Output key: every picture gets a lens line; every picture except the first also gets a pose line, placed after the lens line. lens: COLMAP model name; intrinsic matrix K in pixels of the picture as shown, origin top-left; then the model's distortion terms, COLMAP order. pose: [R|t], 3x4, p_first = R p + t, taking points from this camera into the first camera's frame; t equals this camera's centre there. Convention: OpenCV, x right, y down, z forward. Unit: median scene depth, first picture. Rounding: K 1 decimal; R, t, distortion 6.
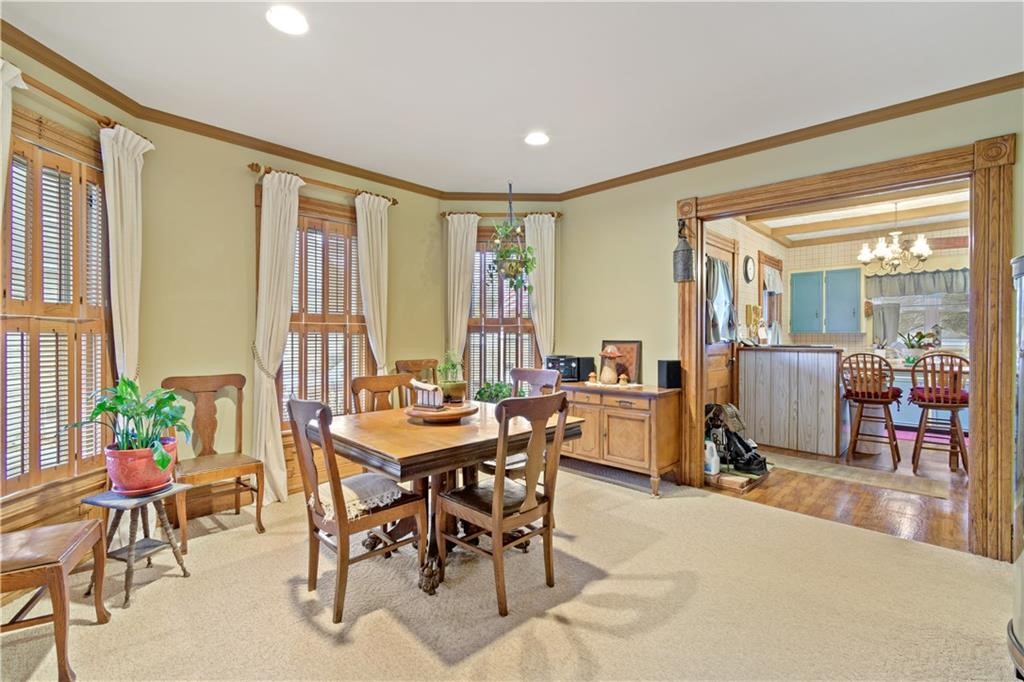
lens RADIAL K [[451.9, 0, 516.8], [0, 451.9, 340.5], [0, 0, 1]] dist [0.002033, -0.000337]
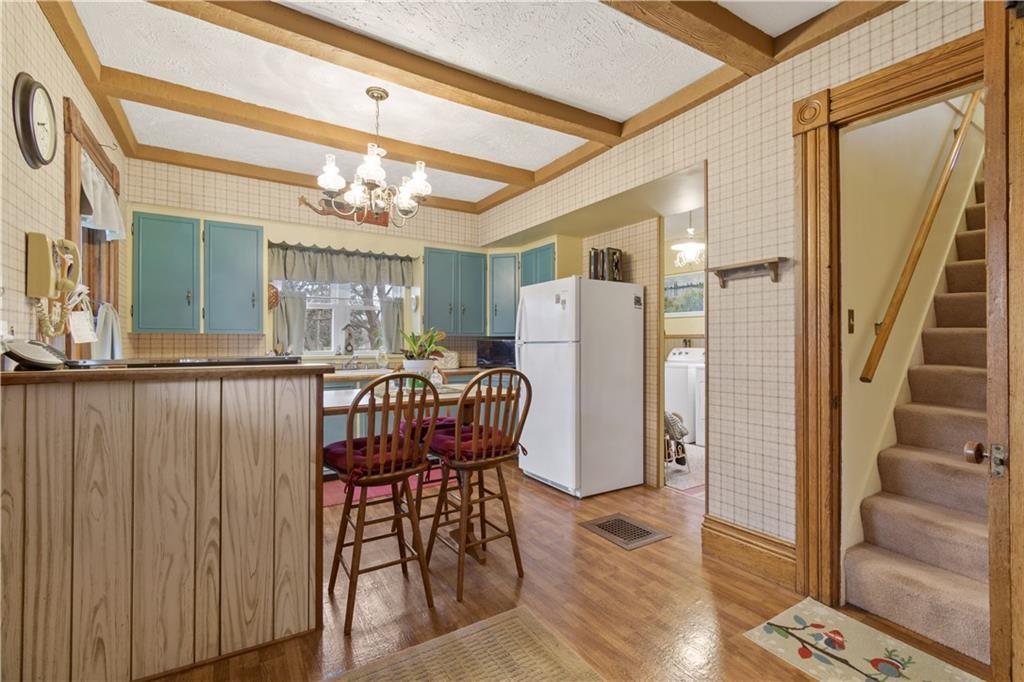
lens RADIAL K [[451.9, 0, 510.3], [0, 451.9, 343.1], [0, 0, 1]] dist [0.002033, -0.000337]
pose [[0.244624, 0.003343, 0.969612, 0.370017], [0.006438, 0.999966, -0.005072, -0.000053], [-0.969597, 0.007483, 0.244594, 0.771342]]
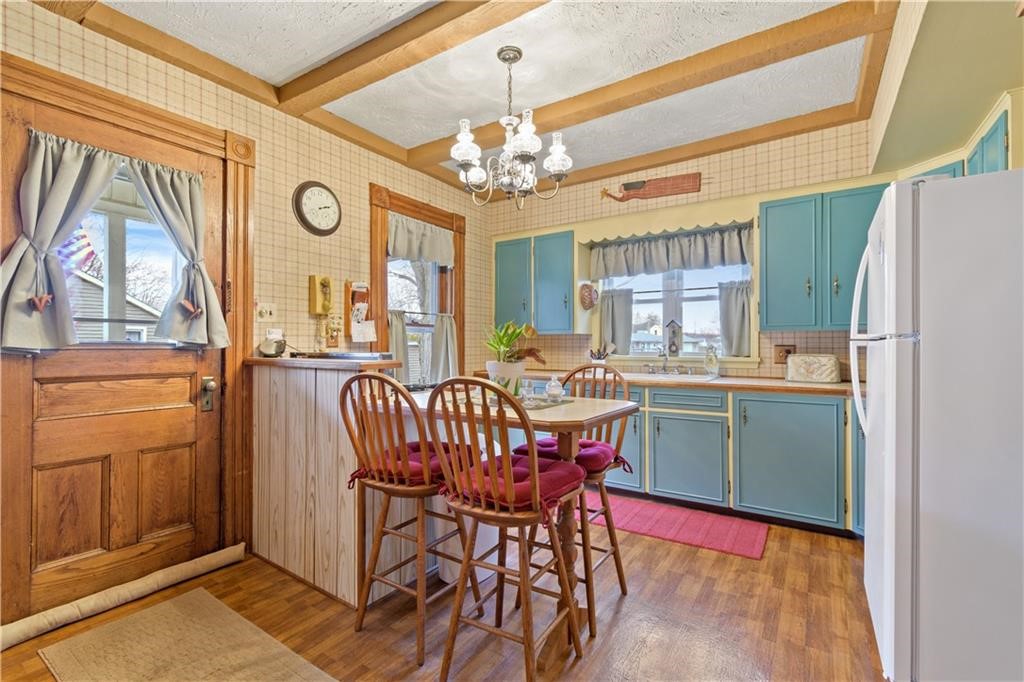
lens RADIAL K [[451.9, 0, 511.3], [0, 451.9, 344.5], [0, 0, 1]] dist [0.002033, -0.000337]
pose [[0.984856, 0.003670, 0.173336, 0.821946], [-0.002839, 0.999983, -0.005040, 0.001835], [-0.173352, 0.004471, 0.984850, 0.574365]]
